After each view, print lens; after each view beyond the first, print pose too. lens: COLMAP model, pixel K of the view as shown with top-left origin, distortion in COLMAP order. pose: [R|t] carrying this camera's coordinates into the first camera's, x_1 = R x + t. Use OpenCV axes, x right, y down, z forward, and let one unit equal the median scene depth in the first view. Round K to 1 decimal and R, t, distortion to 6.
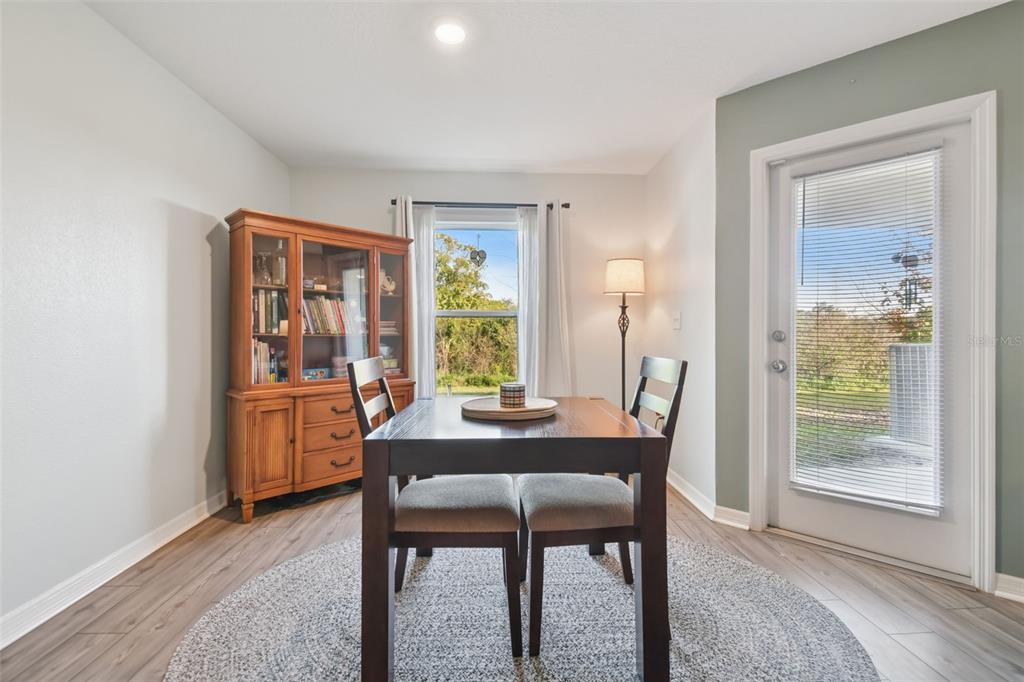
lens RADIAL K [[450.0, 0, 515.8], [0, 450.0, 325.9], [0, 0, 1]] dist [0.025708, -0.030438]
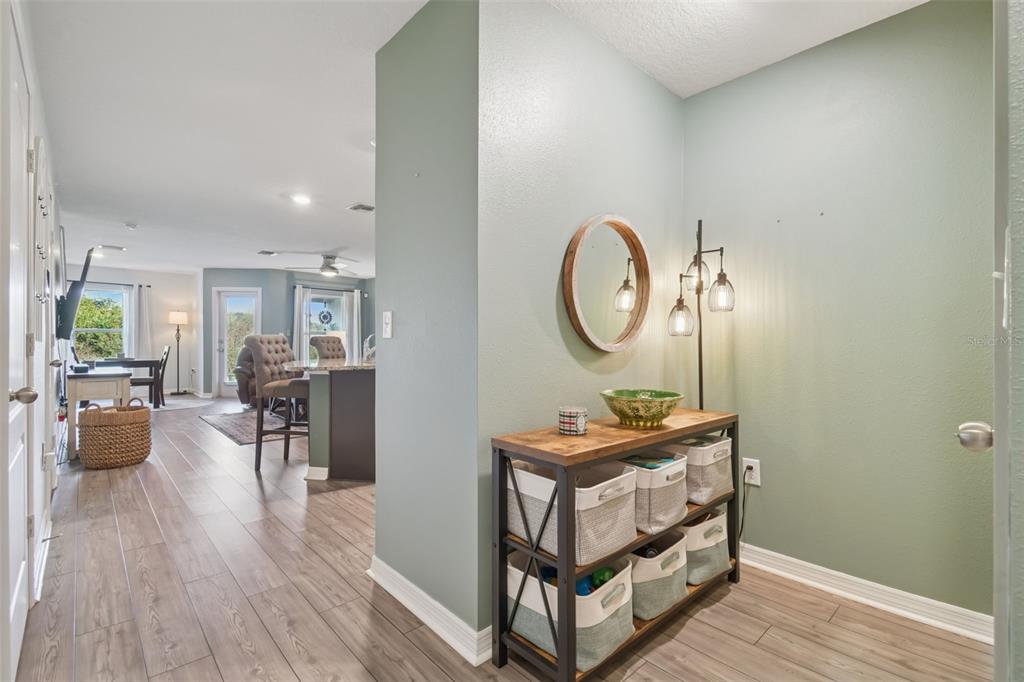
lens RADIAL K [[458.2, 0, 511.4], [0, 458.2, 348.4], [0, 0, 1]] dist [0.010459, -0.000370]
pose [[0.762996, -0.001741, 0.646401, -0.003522], [-0.018711, 0.999518, 0.024777, -0.037157], [-0.646132, -0.031000, 0.762596, -2.182096]]
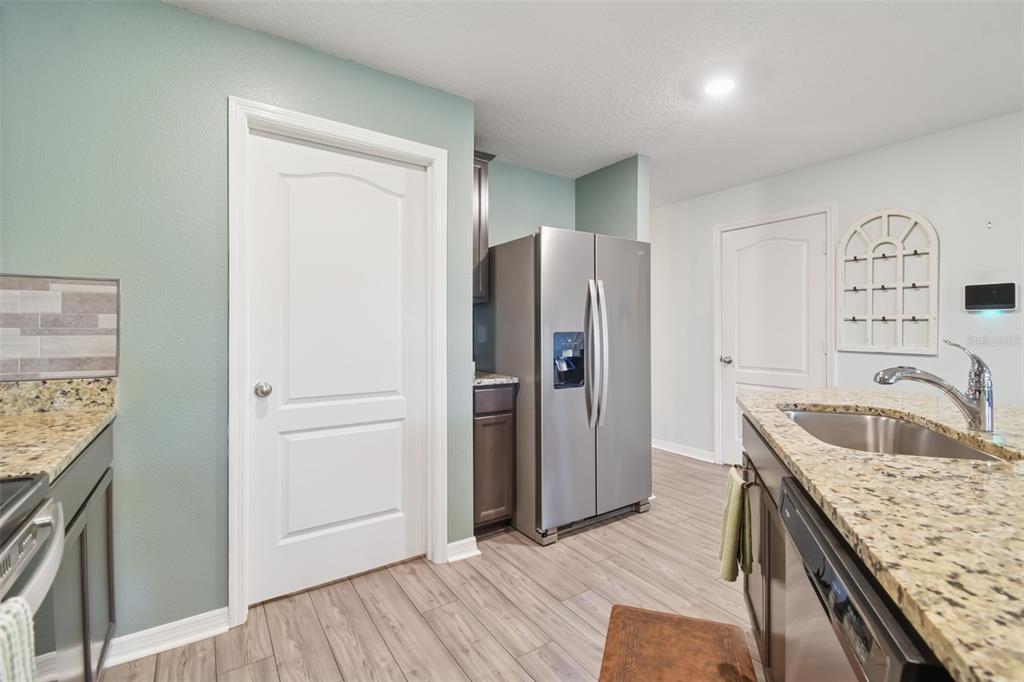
lens RADIAL K [[464.1, 0, 506.1], [0, 464.1, 333.0], [0, 0, 1]] dist [0.010264, -0.000461]
pose [[-0.864189, -0.001607, -0.503164, 0.951216], [0.012666, 0.999609, -0.024947, -0.038018], [0.503008, -0.027932, -0.863831, -0.974078]]
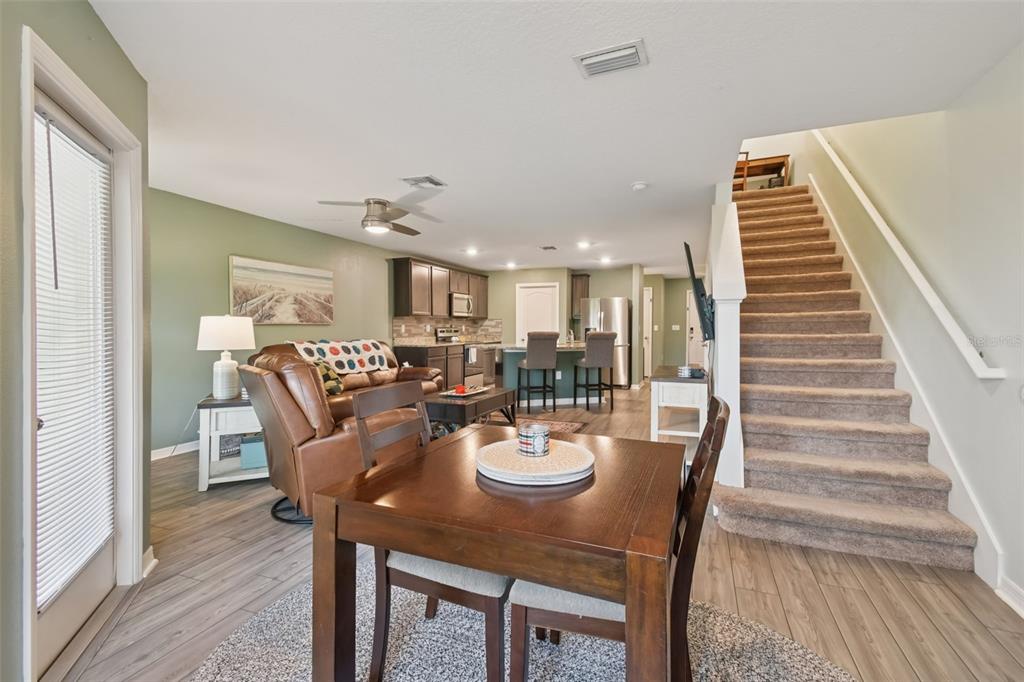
lens RADIAL K [[450.0, 0, 515.8], [0, 450.0, 325.9], [0, 0, 1]] dist [0.025708, -0.030438]
pose [[-0.908565, 0.000471, 0.417743, -0.165521], [-0.007409, 0.999824, -0.017242, -0.020526], [-0.417678, -0.018761, -0.908402, 0.864660]]
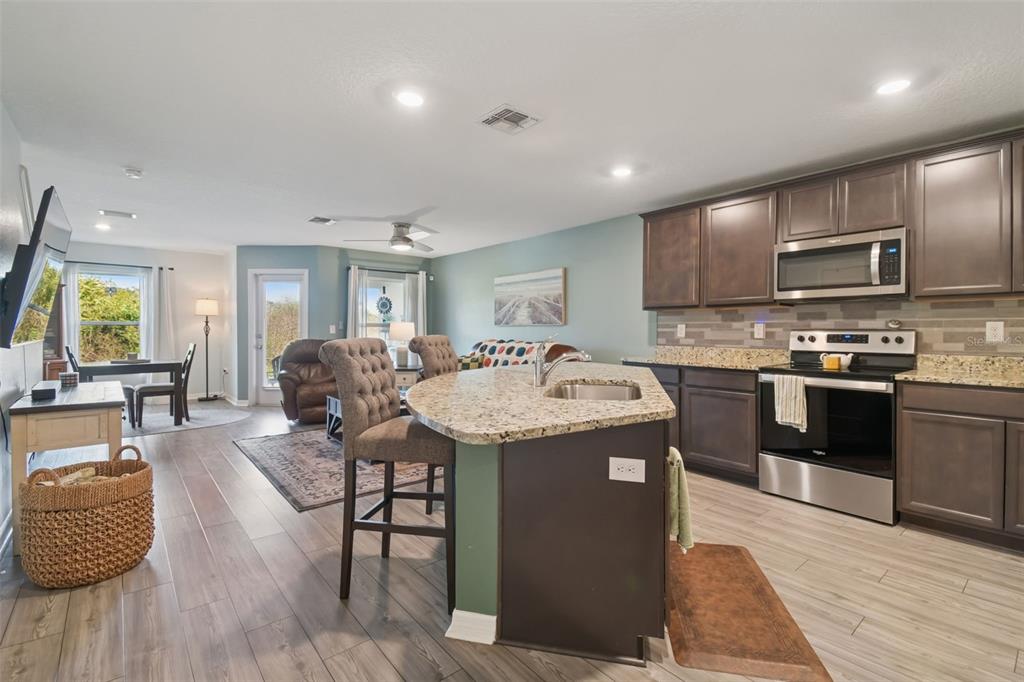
lens RADIAL K [[453.9, 0, 515.7], [0, 453.9, 335.1], [0, 0, 1]] dist [0.055981, -0.030962]
pose [[0.790201, -0.005157, 0.612826, 0.059227], [-0.013395, 0.999580, 0.025683, -0.054484], [-0.612701, -0.028503, 0.789800, -1.553800]]
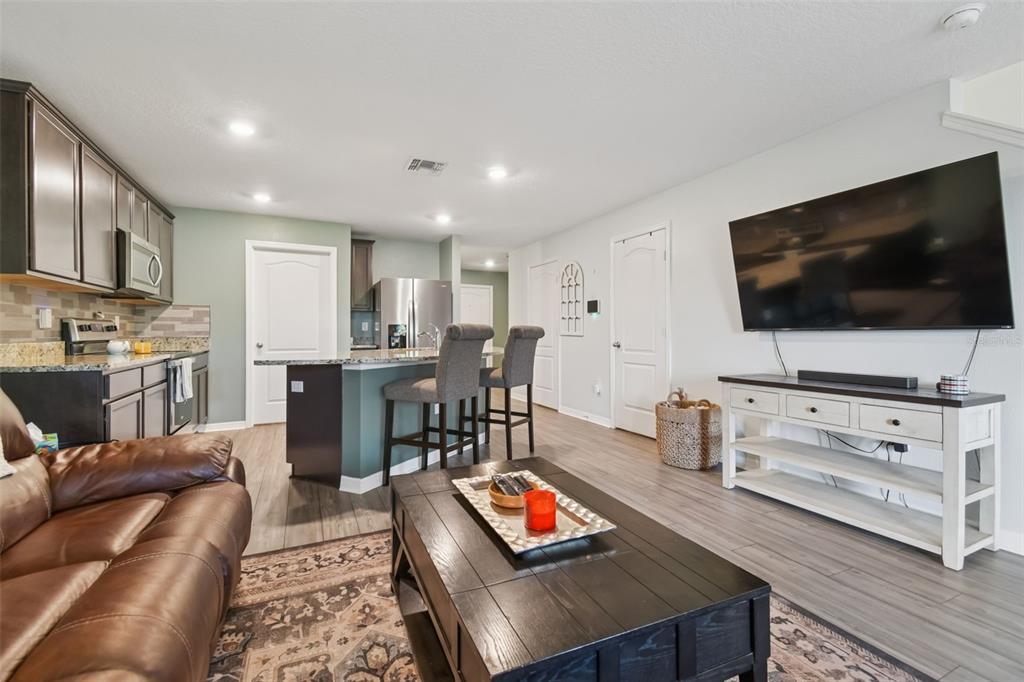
lens RADIAL K [[450.0, 0, 515.8], [0, 450.0, 325.9], [0, 0, 1]] dist [0.025708, -0.030438]
pose [[-0.925955, -0.004293, -0.377610, 0.704413], [0.007414, 0.999536, -0.029545, 0.000826], [0.377562, -0.030157, -0.925493, 0.064384]]
